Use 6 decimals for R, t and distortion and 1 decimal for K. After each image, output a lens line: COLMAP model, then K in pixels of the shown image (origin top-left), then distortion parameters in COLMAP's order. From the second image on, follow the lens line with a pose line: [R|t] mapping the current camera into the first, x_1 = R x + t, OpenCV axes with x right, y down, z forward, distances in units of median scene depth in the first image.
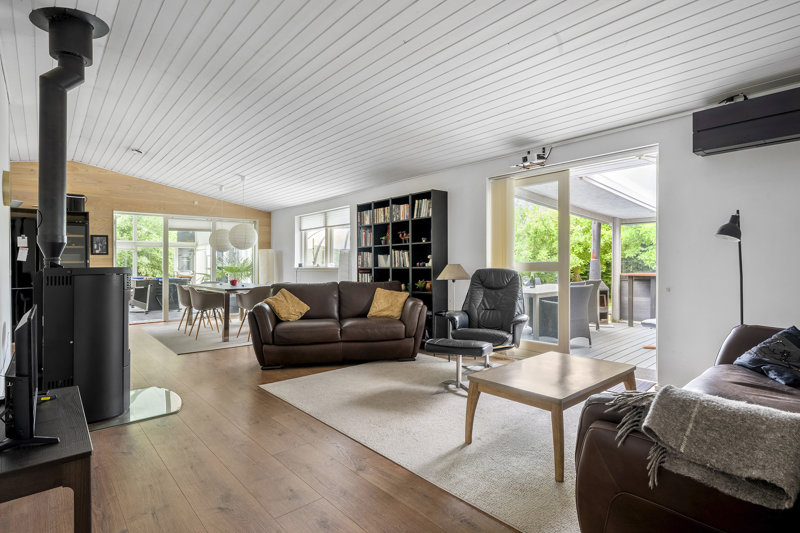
lens RADIAL K [[380.0, 0, 401.3], [0, 380.0, 261.7], [0, 0, 1]] dist [-0.033556, 0.000106]
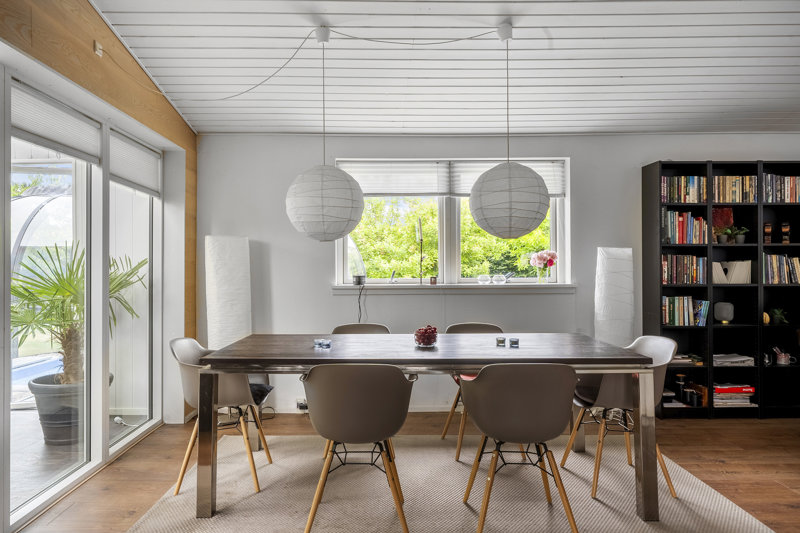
lens RADIAL K [[542.3, 0, 400.0], [0, 542.3, 266.5], [0, 0, 1]] dist [0.001062, 0.000923]
pose [[0.671863, 0.006776, 0.740644, -0.662493], [-0.003787, 0.999977, -0.005713, -0.002504], [-0.740665, 0.001034, 0.671873, 0.571866]]
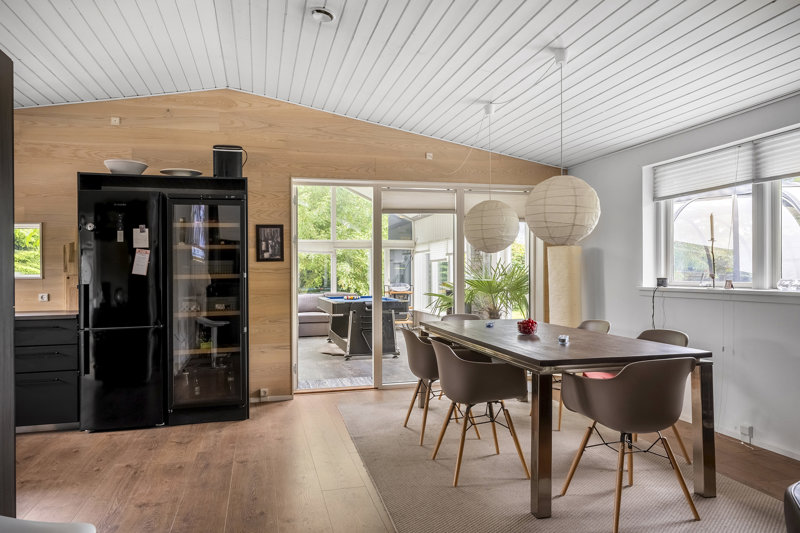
lens RADIAL K [[542.3, 0, 400.0], [0, 542.3, 266.5], [0, 0, 1]] dist [0.001062, 0.000923]
pose [[0.875106, -0.004144, -0.483913, -0.227883], [0.003127, 0.999991, -0.002908, -0.006991], [0.483920, 0.001031, 0.875111, 0.342570]]
